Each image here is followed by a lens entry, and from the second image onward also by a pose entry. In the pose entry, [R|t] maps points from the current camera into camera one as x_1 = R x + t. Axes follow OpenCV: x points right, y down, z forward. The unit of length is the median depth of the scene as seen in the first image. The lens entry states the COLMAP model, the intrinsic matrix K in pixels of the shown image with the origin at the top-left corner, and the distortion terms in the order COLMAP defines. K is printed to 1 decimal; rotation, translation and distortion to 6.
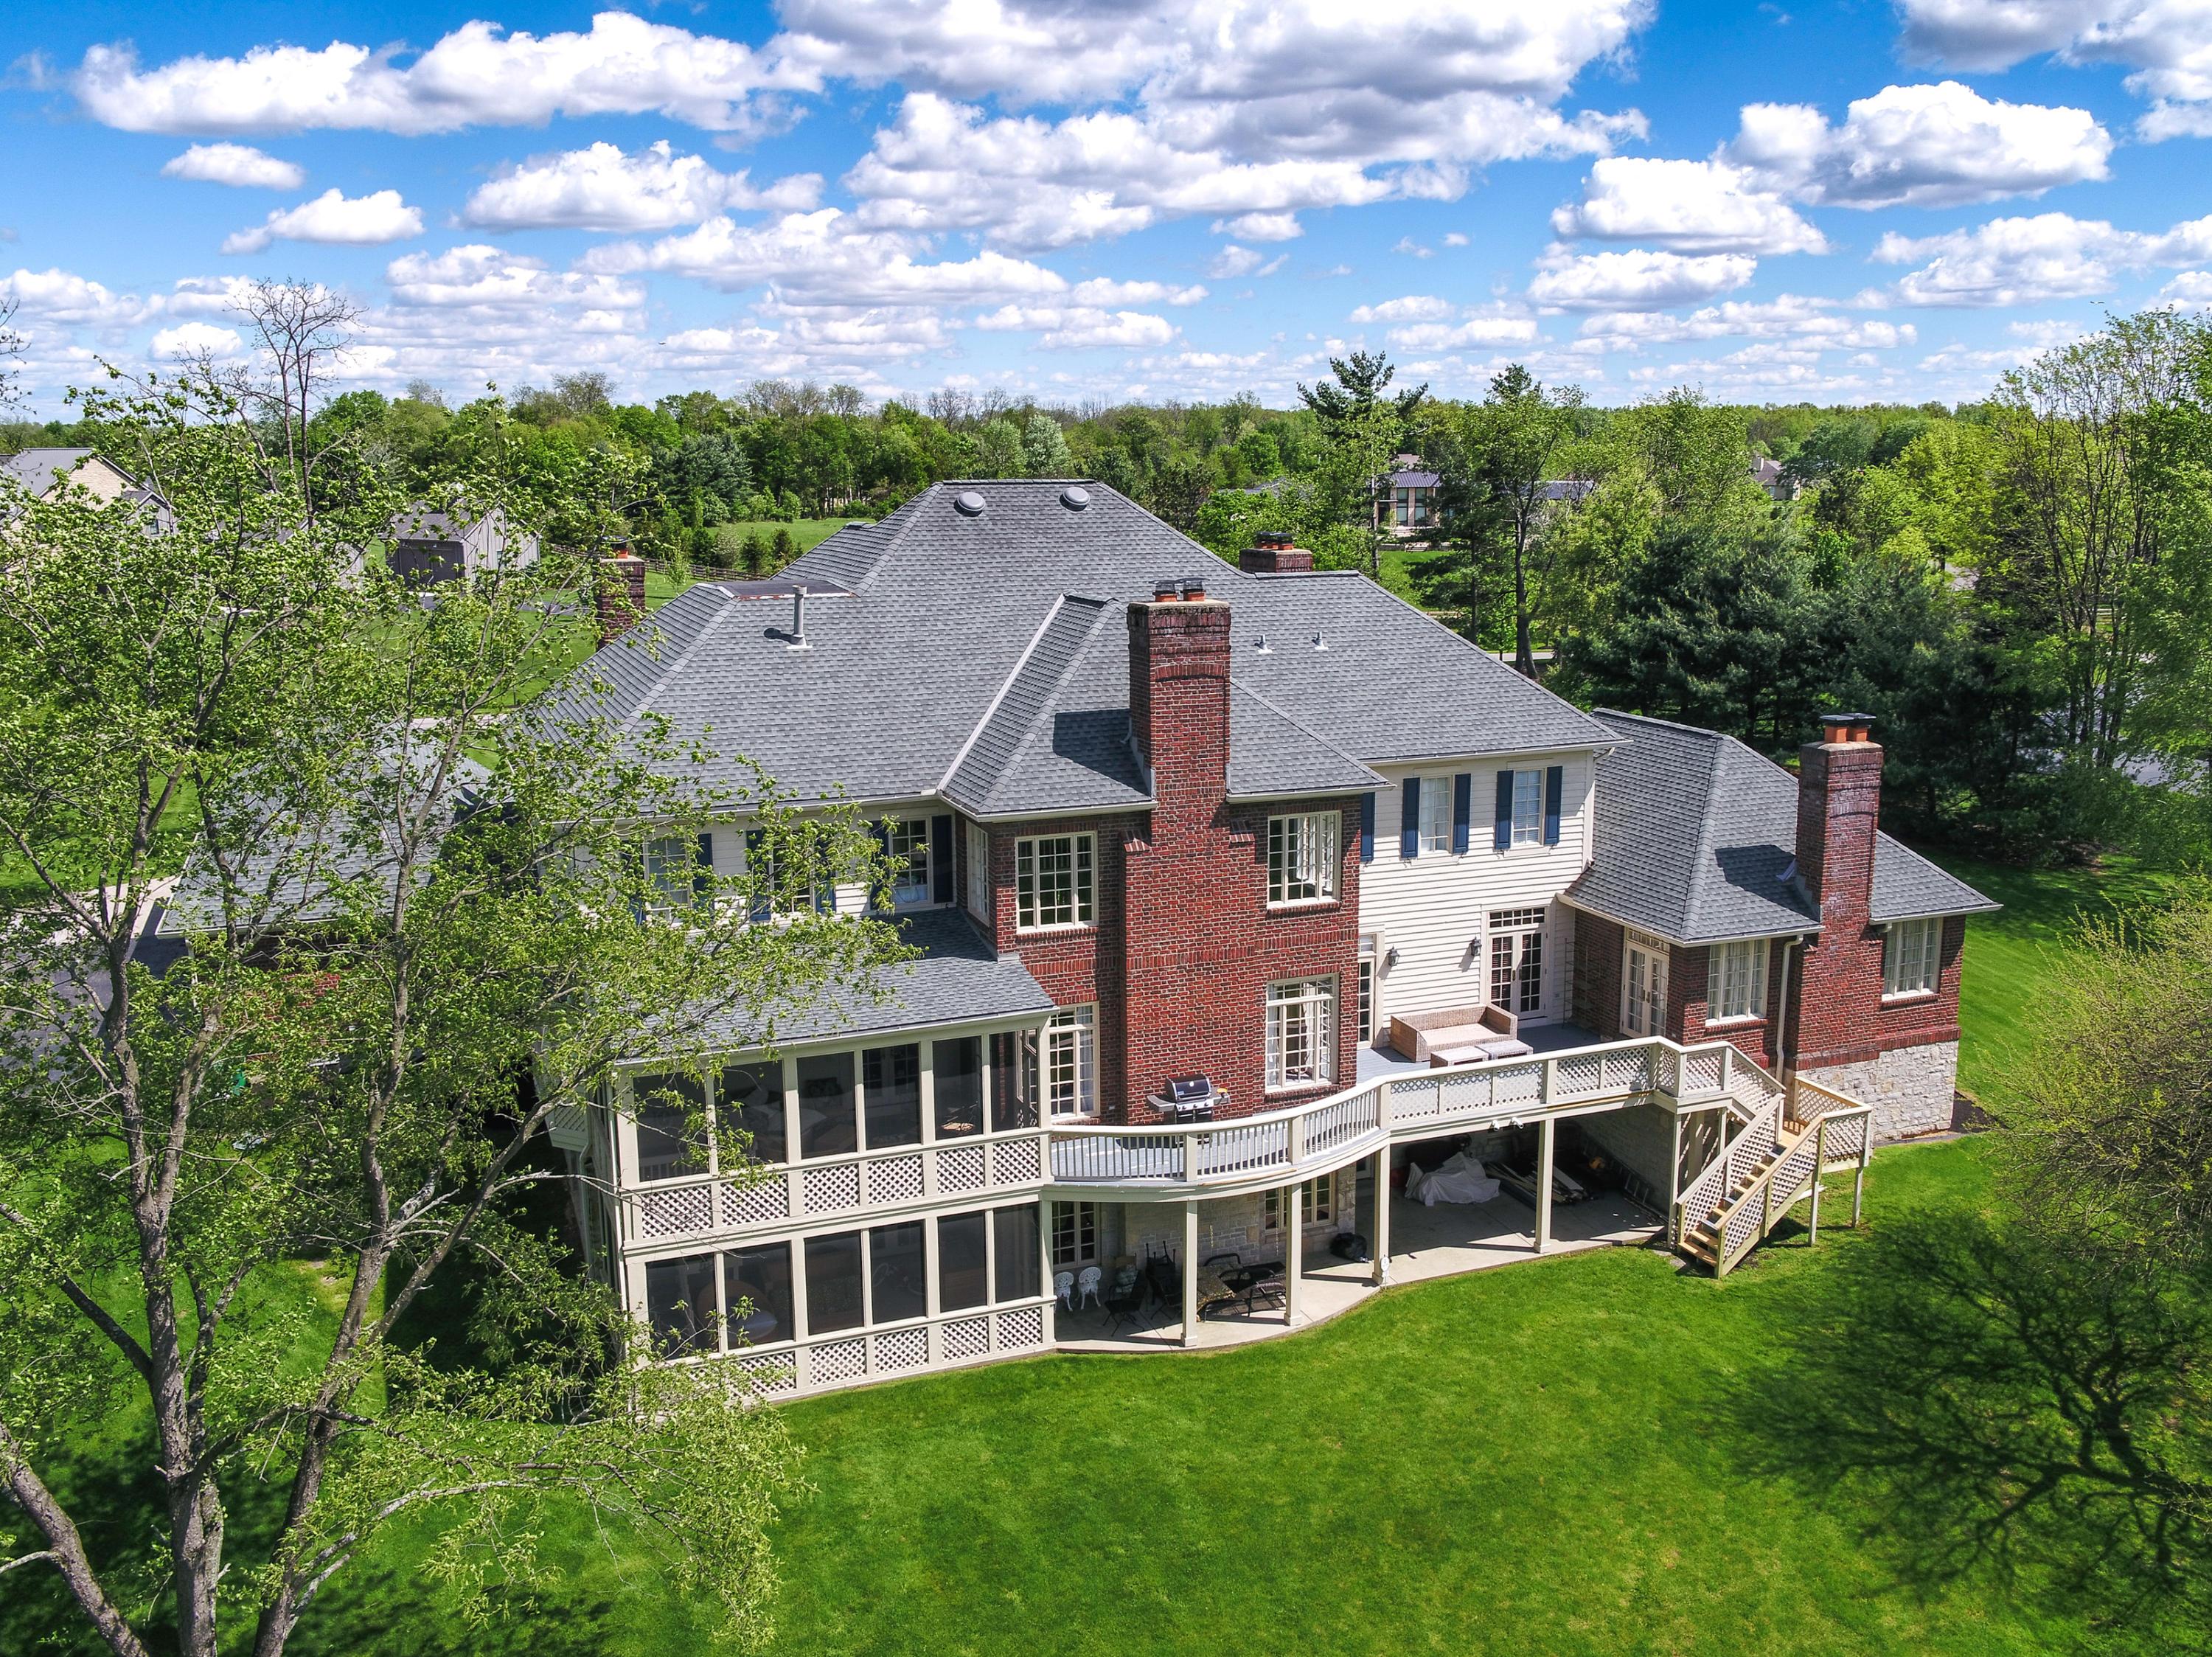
lens RADIAL K [[1907.6, 0, 1106.0], [0, 1907.6, 828.5], [0, 0, 1]] dist [-0.008614, -0.000431]
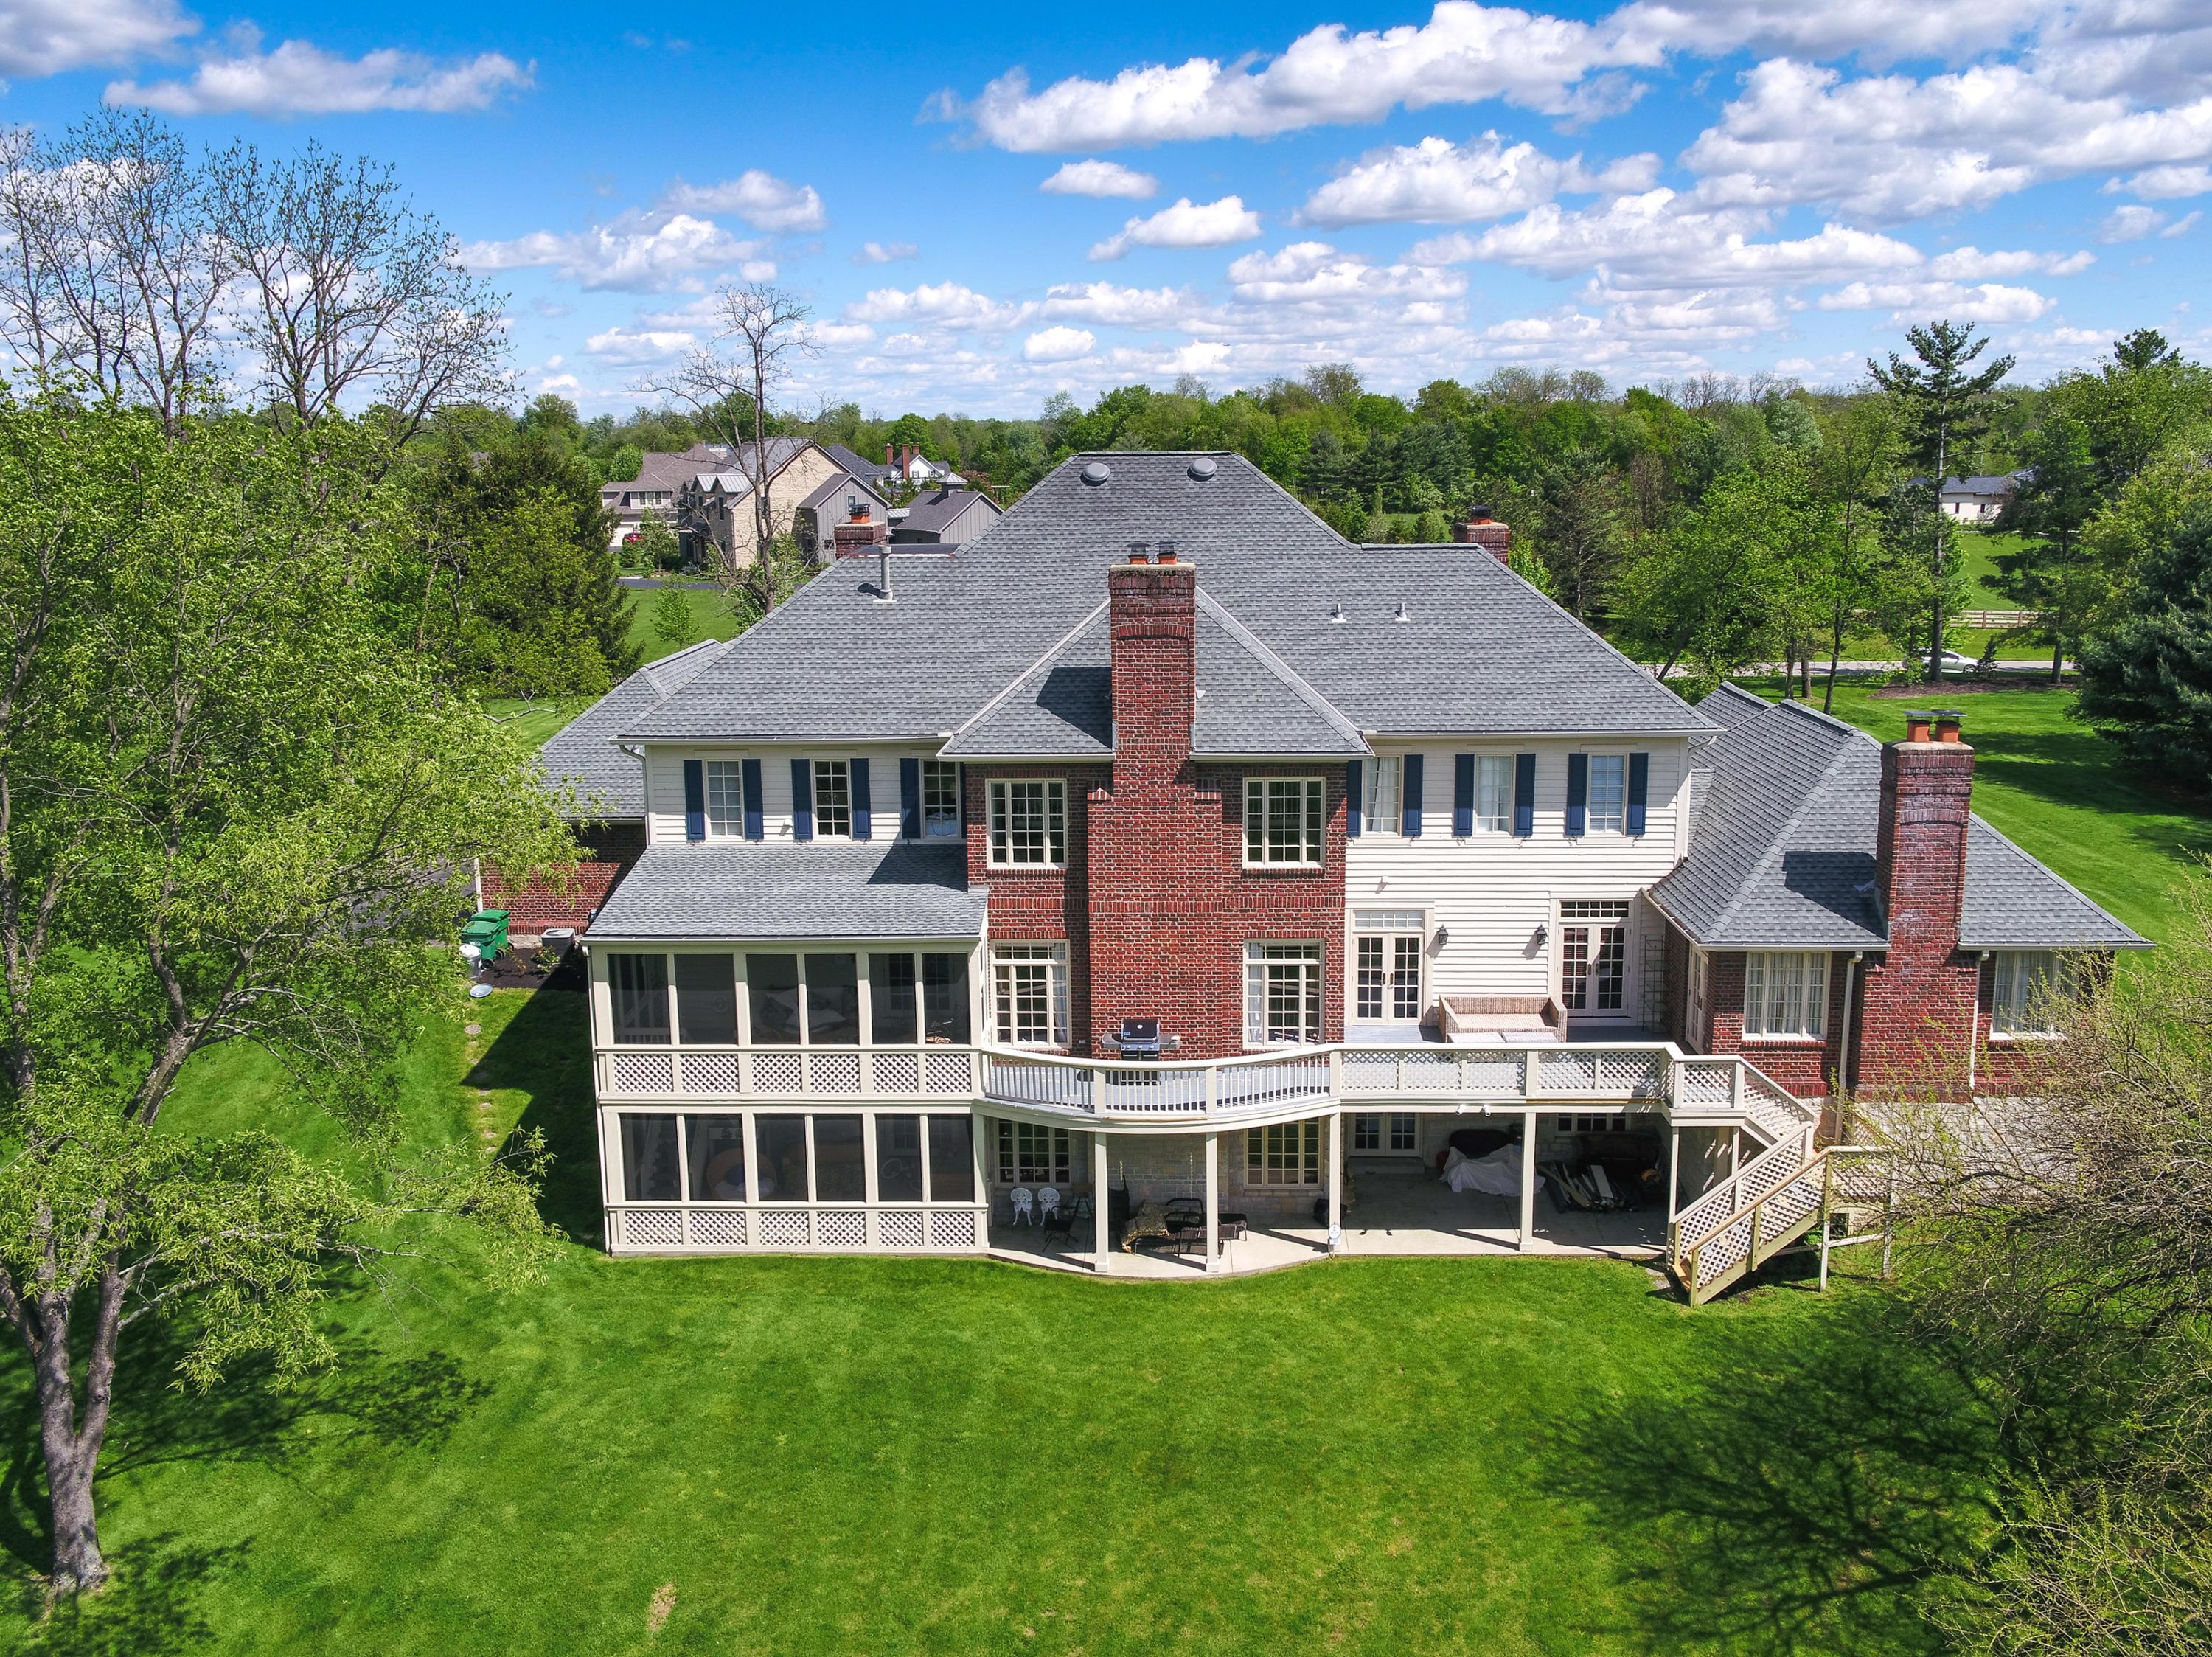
lens RADIAL K [[1904.5, 0, 1106.0], [0, 1904.5, 828.5], [0, 0, 1]] dist [0.005920, 0.001962]
pose [[0.916483, 0.074852, -0.393008, 0.413767], [-0.072710, 0.997145, 0.020359, 0.005517], [0.393410, 0.009917, 0.919309, 0.029924]]
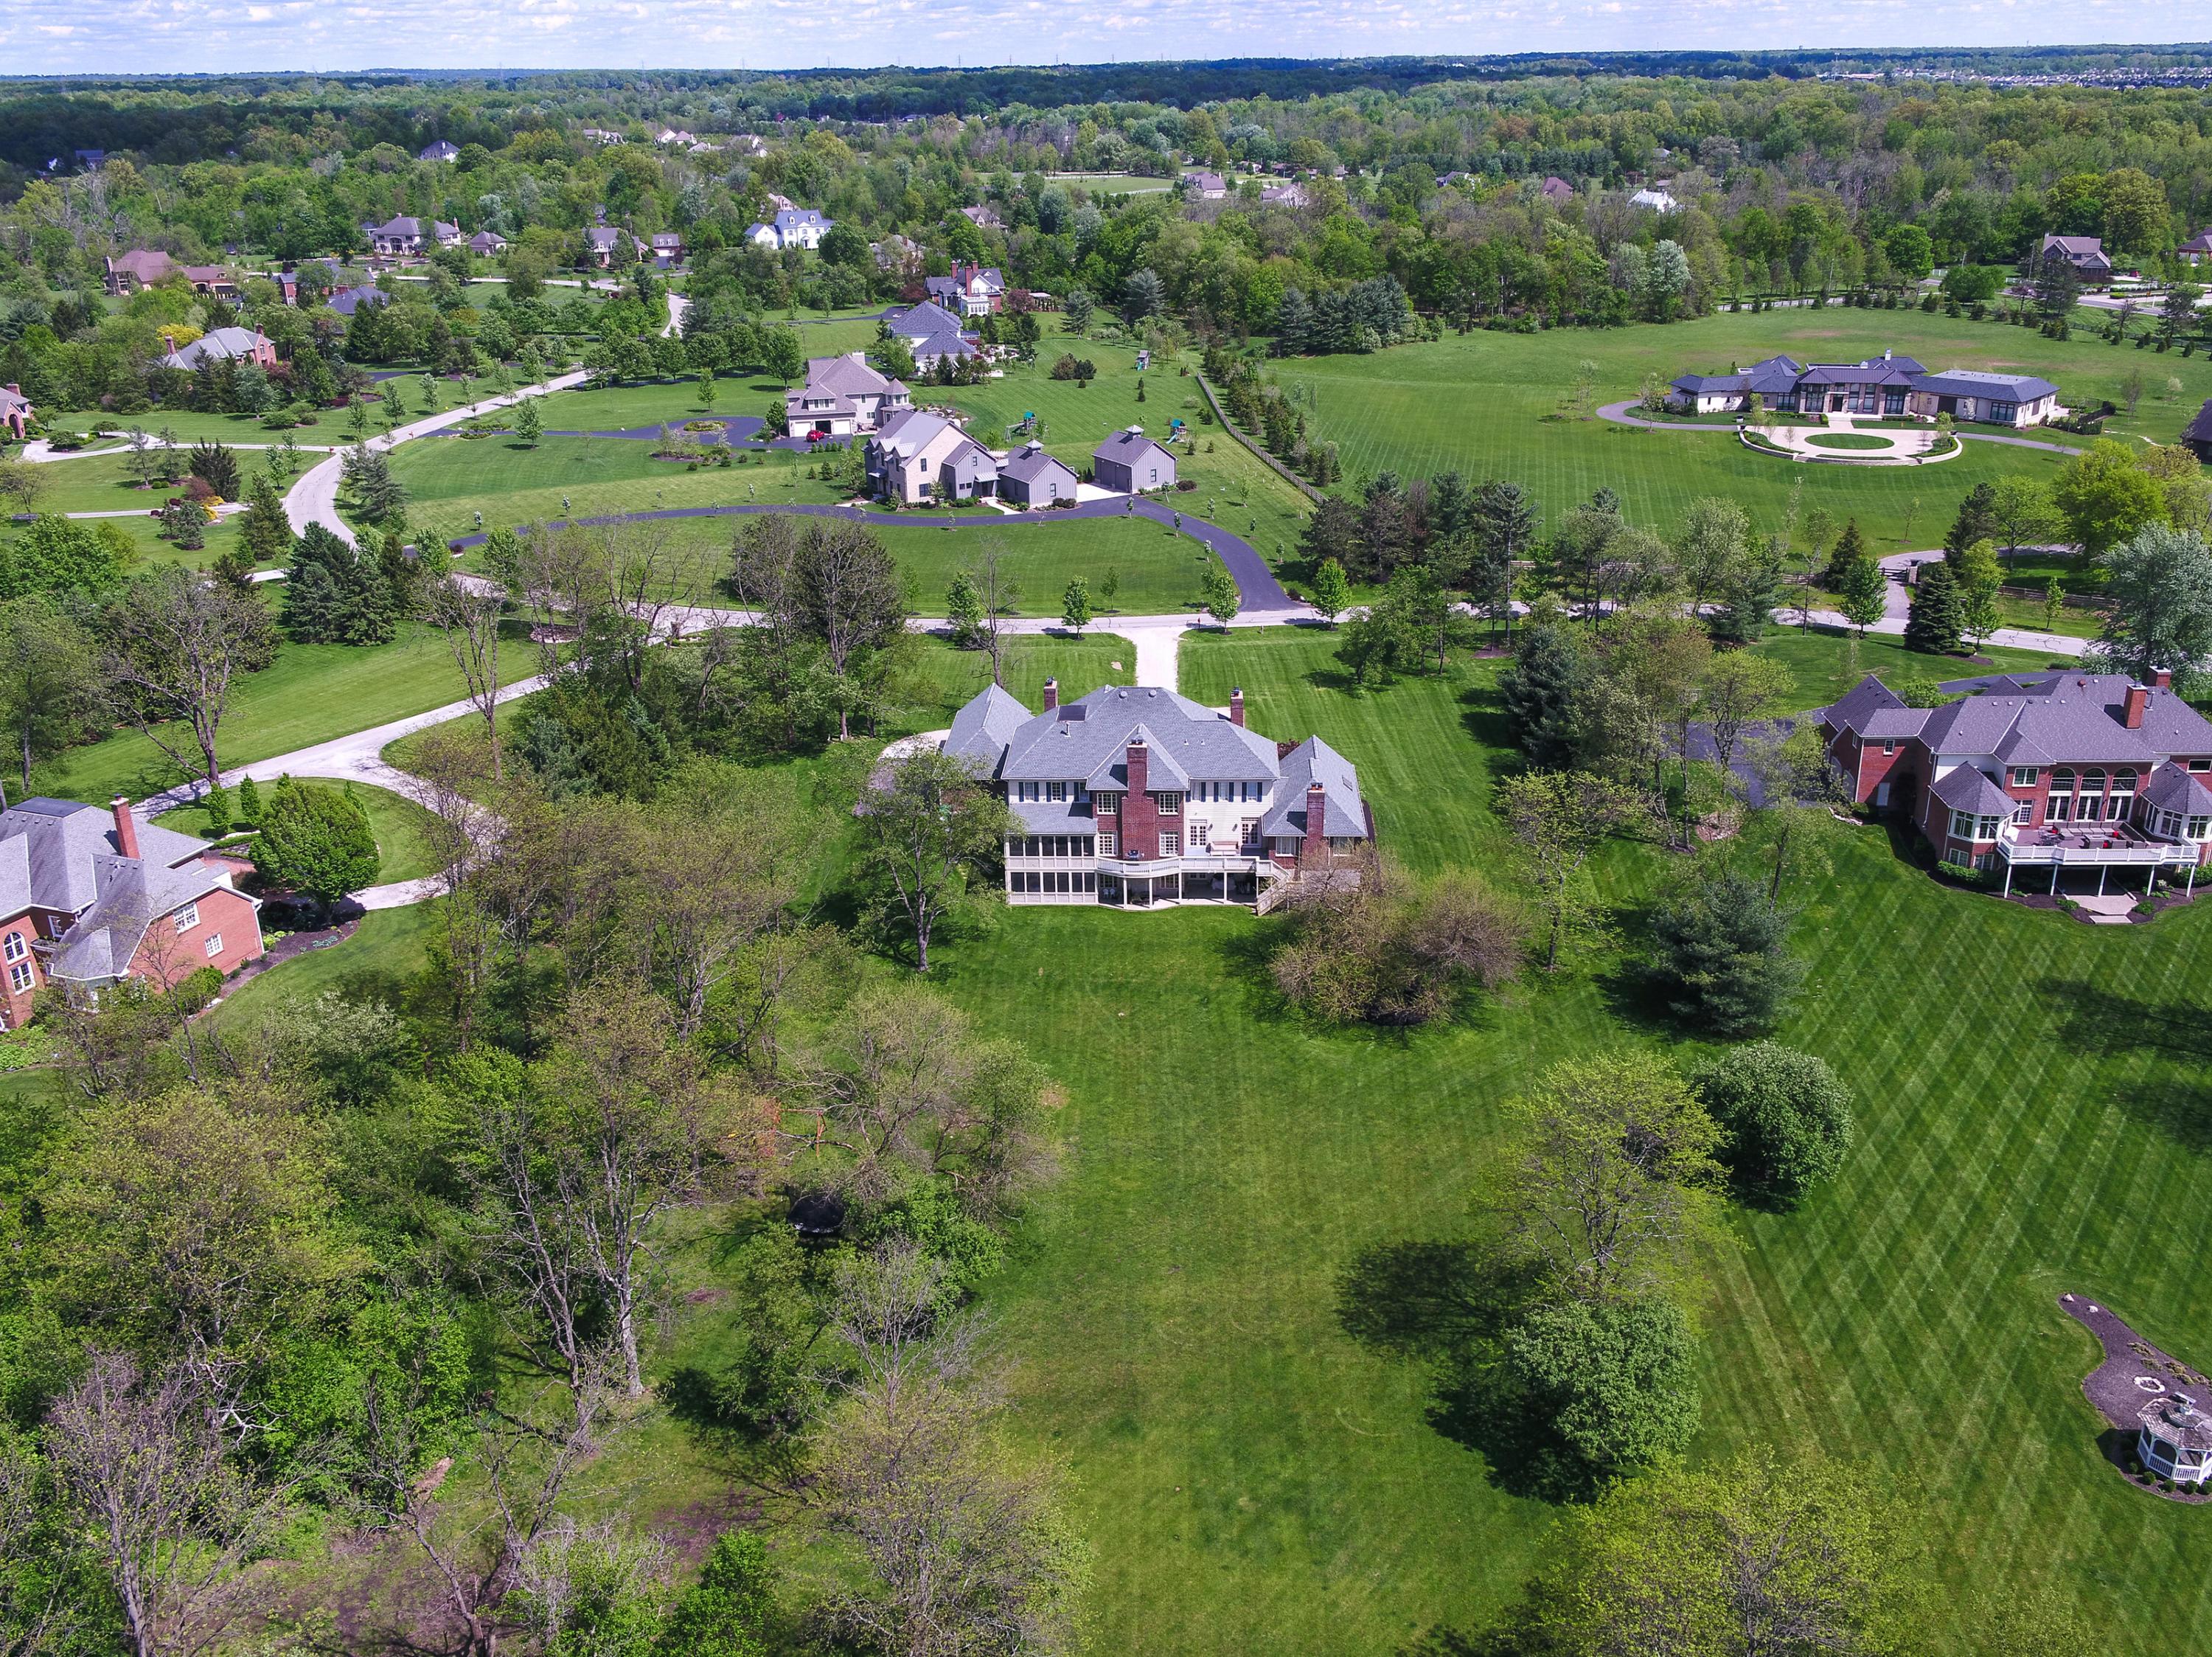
lens RADIAL K [[1907.6, 0, 1106.0], [0, 1907.6, 828.5], [0, 0, 1]] dist [-0.008614, -0.000431]
pose [[0.912212, 0.146790, -0.382520, 1.597912], [-0.071219, 0.976214, 0.204779, -0.784866], [0.403481, -0.159559, 0.900969, -2.869966]]
